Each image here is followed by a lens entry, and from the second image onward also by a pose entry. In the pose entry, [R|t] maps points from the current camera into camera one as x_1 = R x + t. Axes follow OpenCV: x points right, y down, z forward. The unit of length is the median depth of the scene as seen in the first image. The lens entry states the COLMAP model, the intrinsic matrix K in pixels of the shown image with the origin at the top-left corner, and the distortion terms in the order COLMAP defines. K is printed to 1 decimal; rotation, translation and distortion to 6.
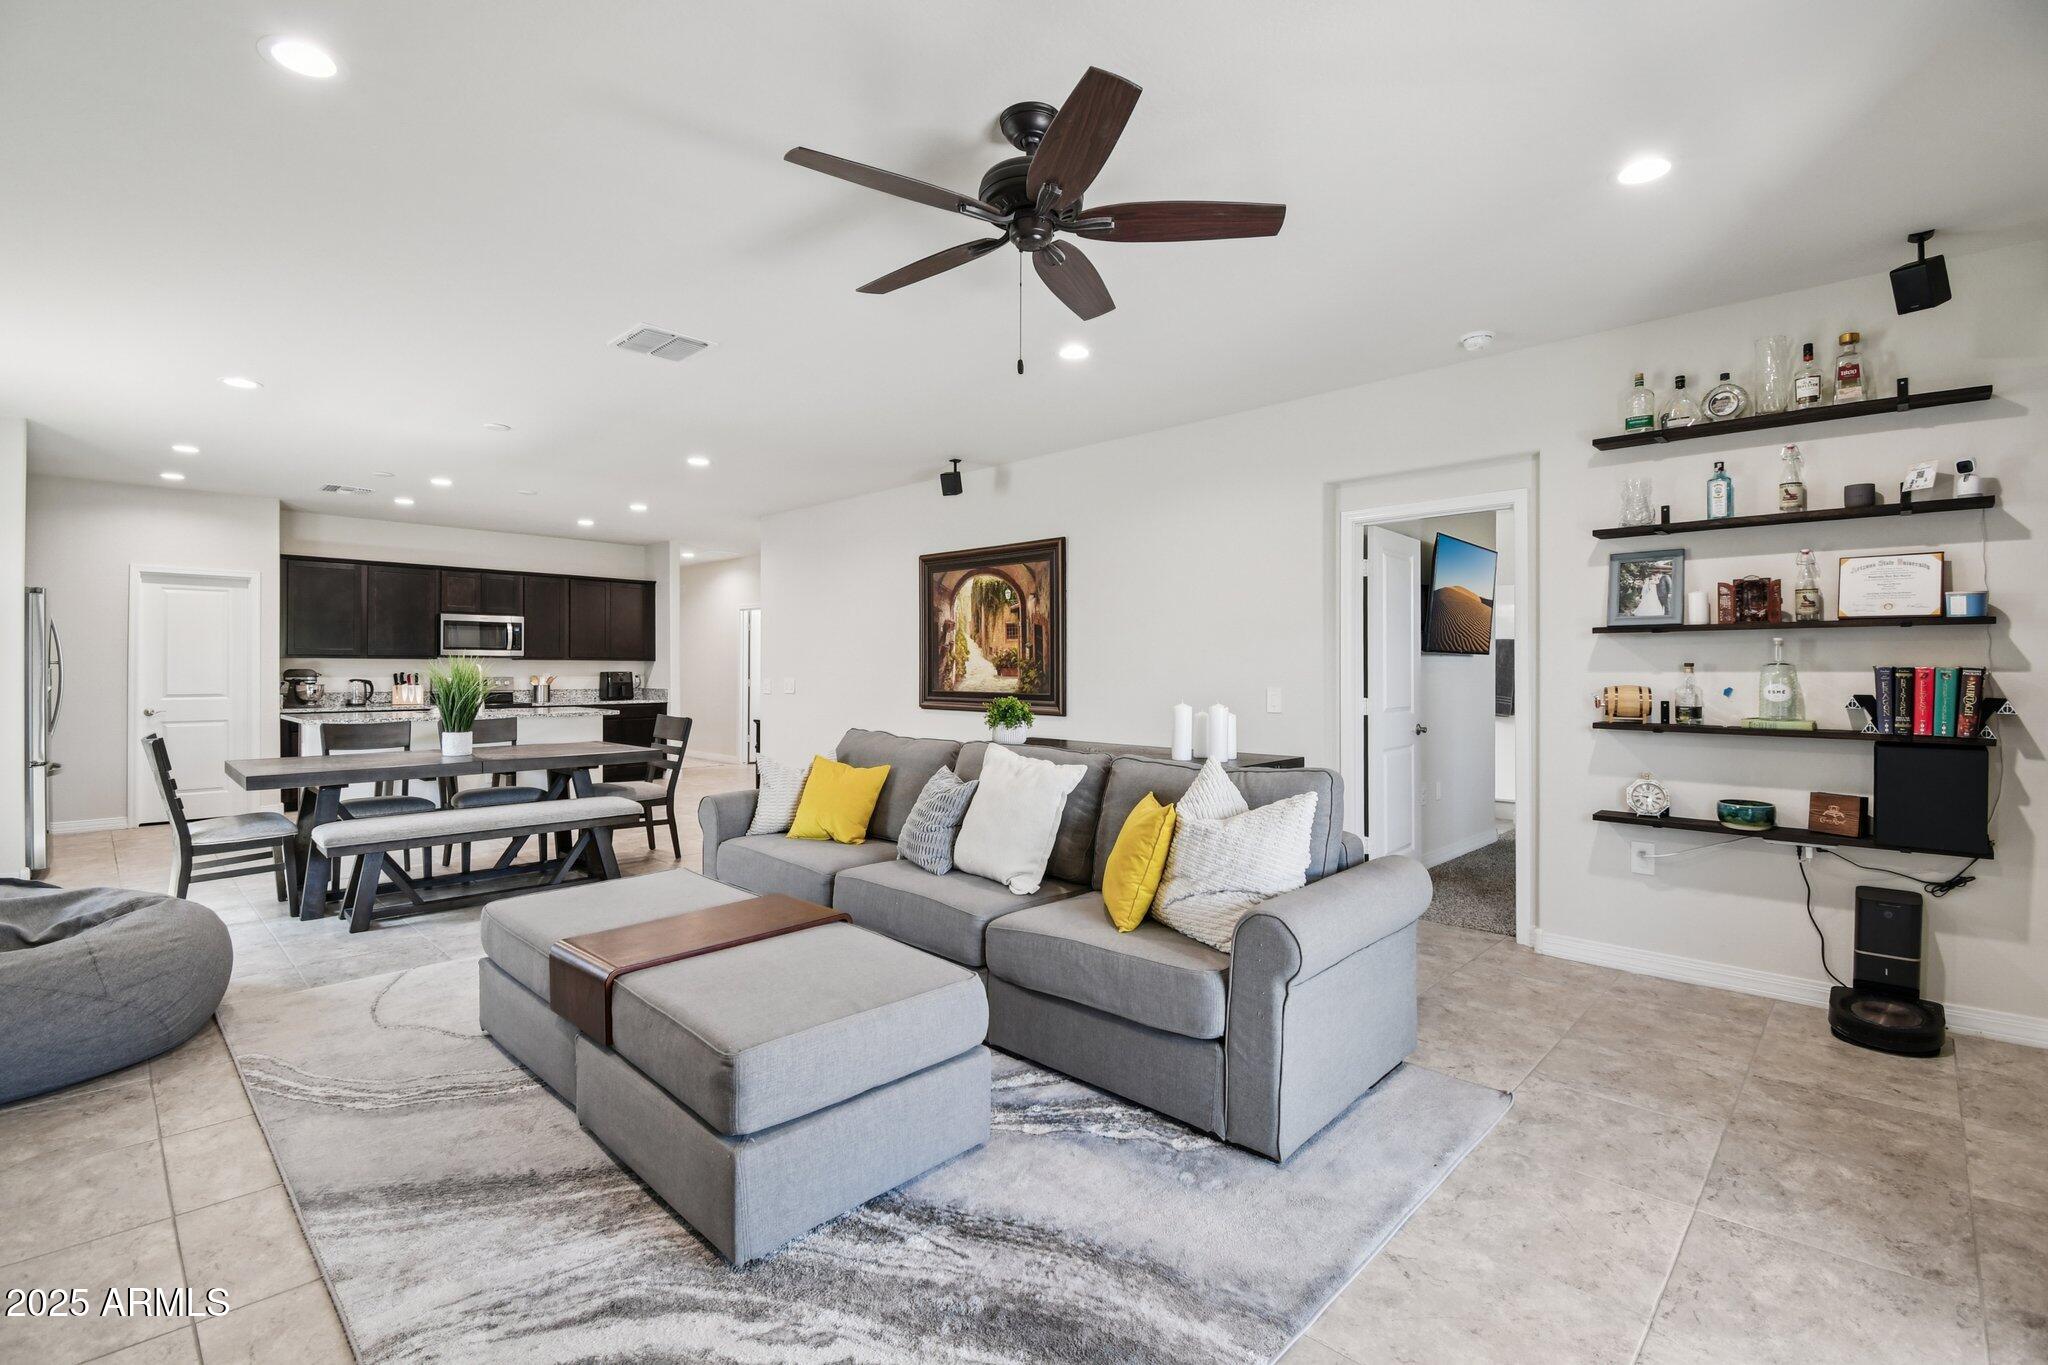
lens RADIAL K [[915.4, 0, 1021.5], [0, 915.4, 672.0], [0, 0, 1]] dist [-0.005748, -0.001953]
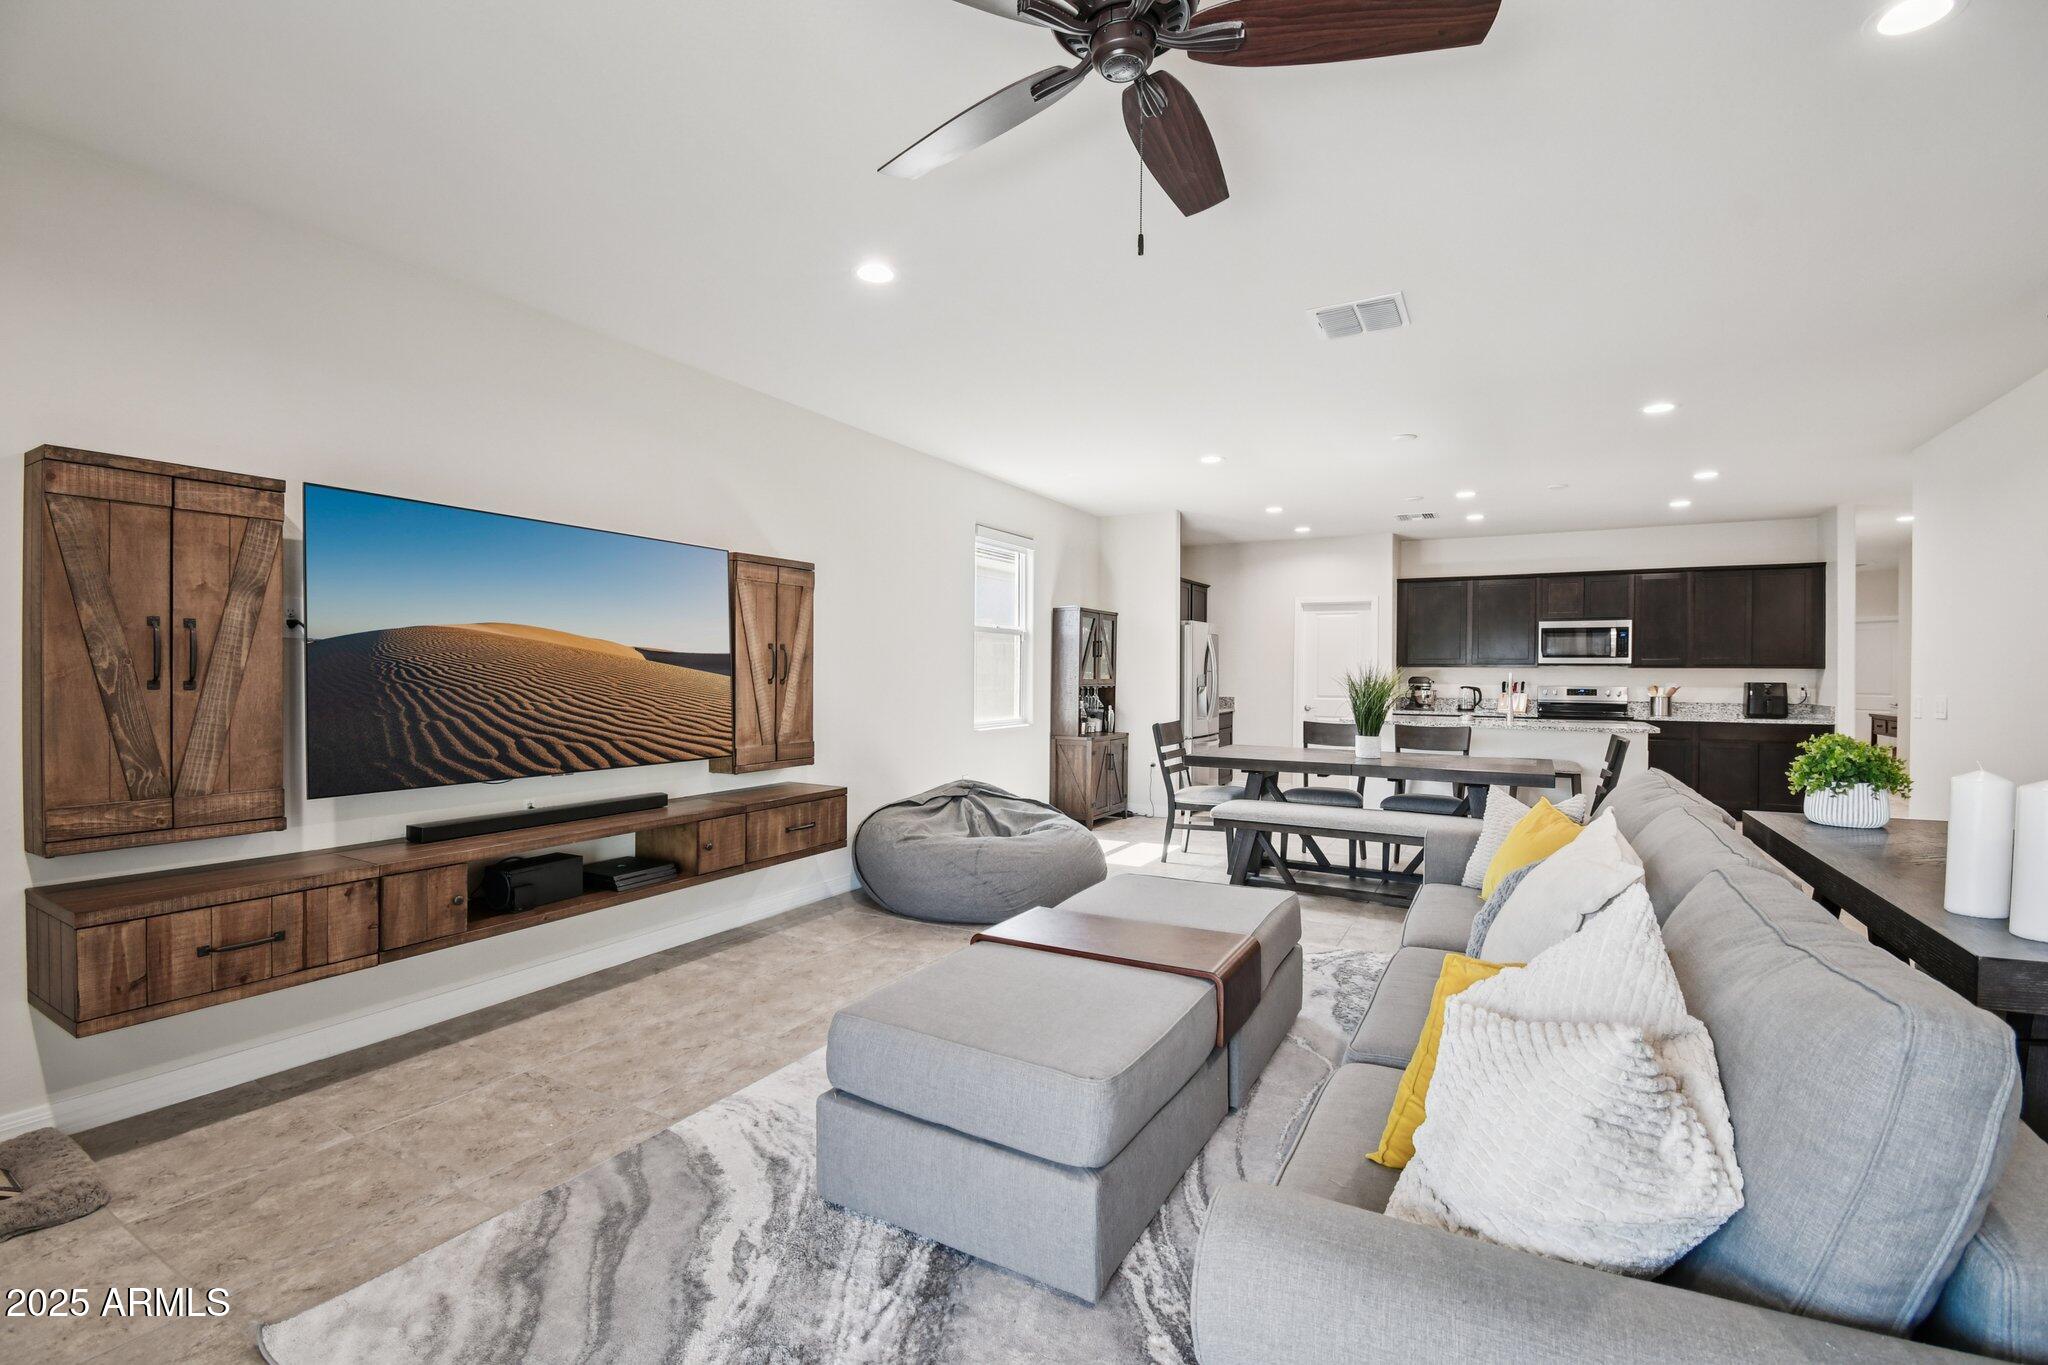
lens RADIAL K [[915.4, 0, 1026.4], [0, 915.4, 685.3], [0, 0, 1]] dist [-0.005748, -0.001953]
pose [[0.245239, 0.012181, -0.969386, 0.215125], [-0.008885, 0.999907, 0.010317, -0.000339], [0.969422, 0.006083, 0.245325, 0.244120]]
